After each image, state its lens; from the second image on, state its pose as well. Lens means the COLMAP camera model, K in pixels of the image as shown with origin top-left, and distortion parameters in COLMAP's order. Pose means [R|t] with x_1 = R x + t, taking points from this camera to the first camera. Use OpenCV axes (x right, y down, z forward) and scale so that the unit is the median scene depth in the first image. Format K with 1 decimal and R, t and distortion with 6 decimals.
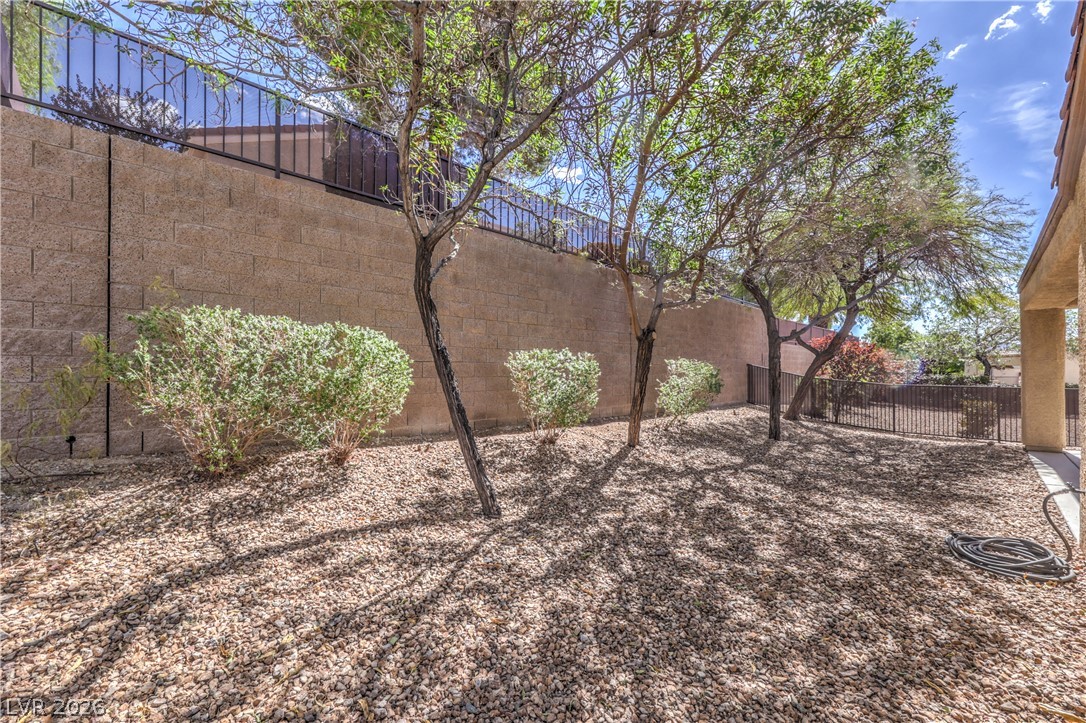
lens RADIAL K [[434.5, 0, 543.6], [0, 434.5, 360.6], [0, 0, 1]] dist [-0.001017, -0.000106]
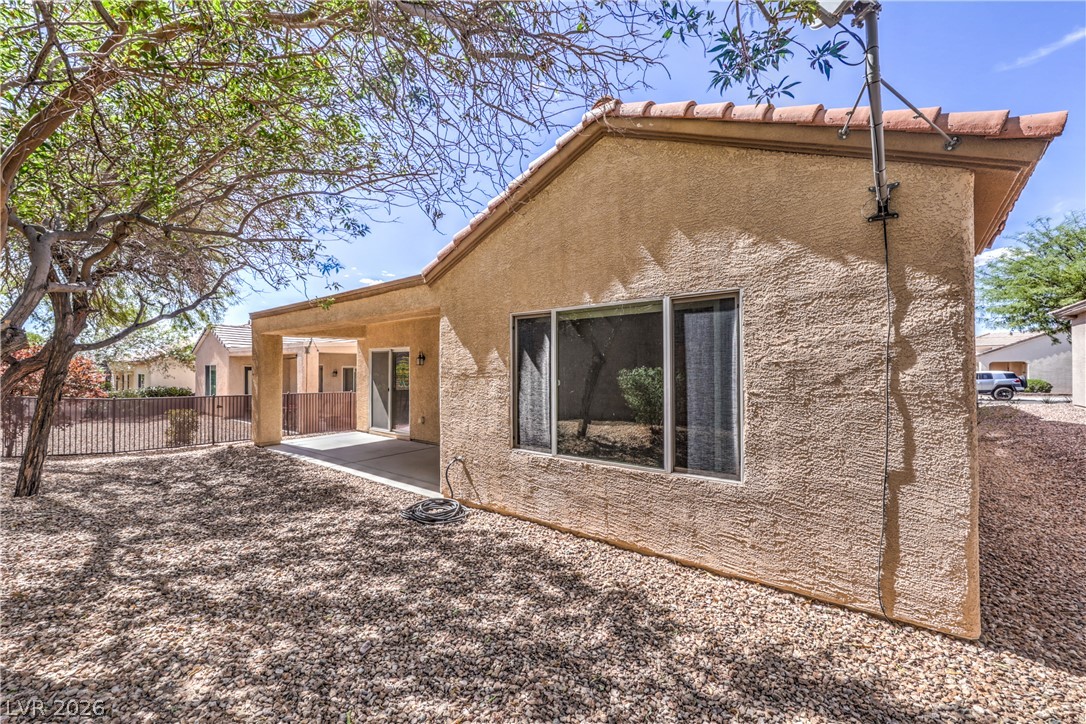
lens RADIAL K [[434.5, 0, 543.6], [0, 434.5, 361.1], [0, 0, 1]] dist [-0.001017, -0.000106]
pose [[-0.077833, 0.025027, 0.996652, -0.446150], [-0.020044, 0.999444, -0.026663, -0.049915], [-0.996765, -0.022053, -0.077288, 0.610785]]
